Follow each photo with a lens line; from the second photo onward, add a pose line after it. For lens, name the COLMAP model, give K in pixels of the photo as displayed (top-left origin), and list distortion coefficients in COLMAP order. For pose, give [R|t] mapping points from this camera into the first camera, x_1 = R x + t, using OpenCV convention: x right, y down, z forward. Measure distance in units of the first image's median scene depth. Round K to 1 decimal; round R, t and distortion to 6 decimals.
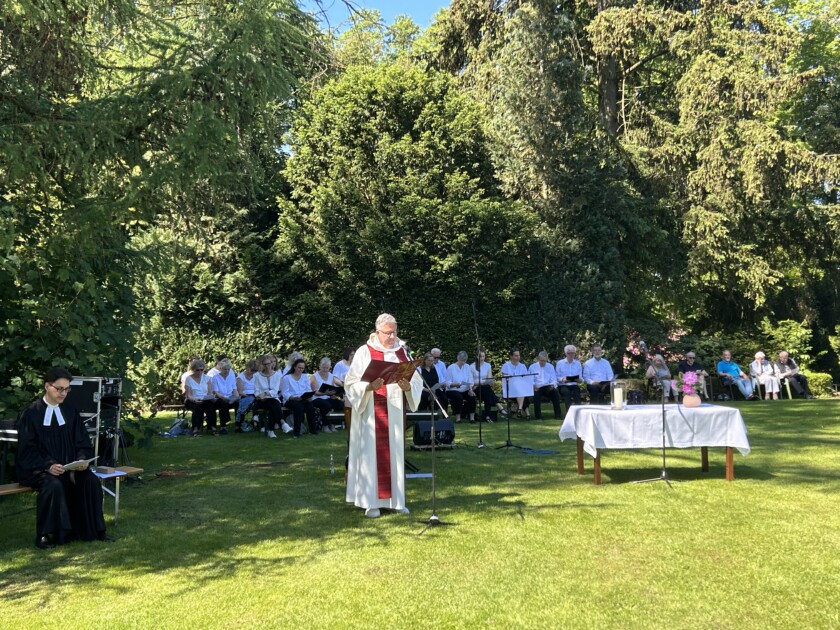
lens RADIAL K [[956.7, 0, 426.3], [0, 956.7, 300.1], [0, 0, 1]] dist [0.102550, -0.230456]
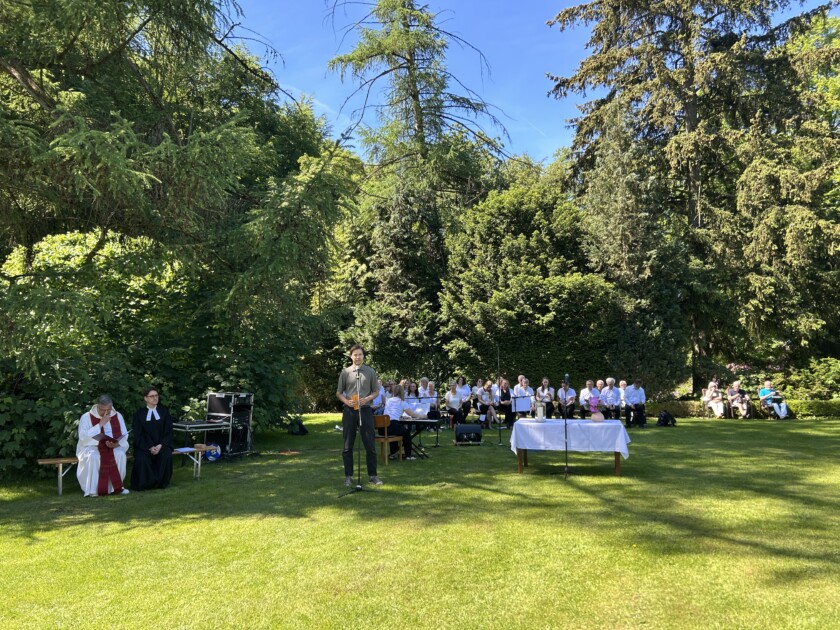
lens RADIAL K [[634.9, 0, 419.8], [0, 634.9, 318.5], [0, 0, 1]] dist [0.058401, -0.060761]
pose [[0.942992, -0.019391, -0.332251, 0.155426], [0.007271, 0.999263, -0.037681, -0.003502], [0.332737, 0.033117, 0.942438, 0.012639]]
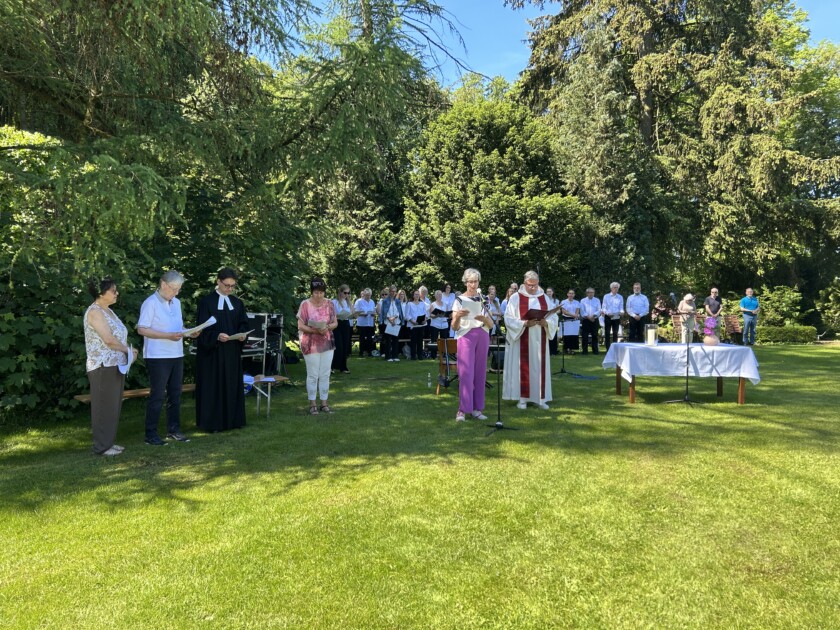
lens RADIAL K [[632.4, 0, 411.5], [0, 632.4, 313.1], [0, 0, 1]] dist [0.049818, -0.060535]
pose [[0.987693, 0.017965, -0.155372, 0.007294], [-0.008726, 0.998164, 0.059940, 0.010043], [0.156163, -0.057846, 0.986036, 0.053462]]
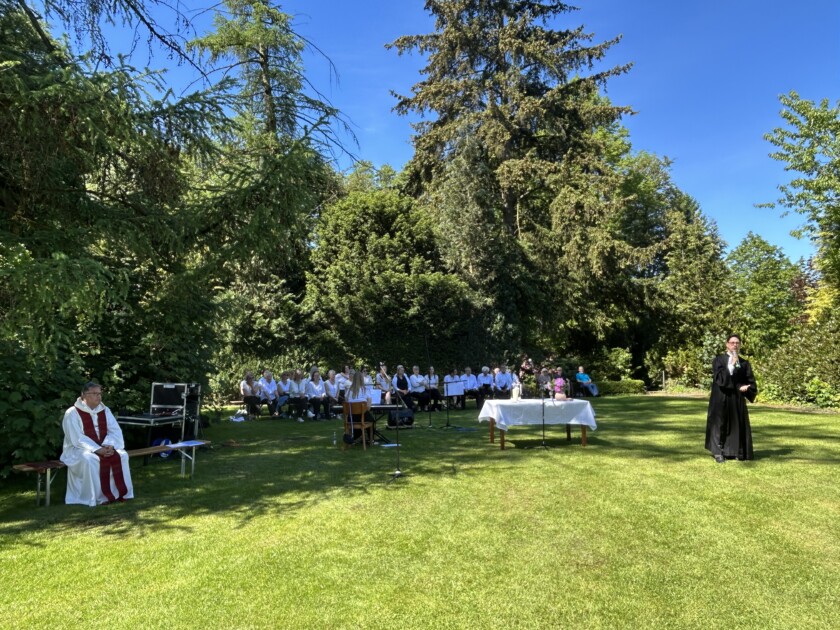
lens RADIAL K [[584.9, 0, 424.1], [0, 584.9, 318.3], [0, 0, 1]] dist [0.003358, -0.007112]
pose [[0.999186, 0.001323, 0.040327, 0.004181], [-0.000007, 0.999467, -0.032630, 0.002841], [-0.040348, 0.032603, 0.998654, 0.015022]]
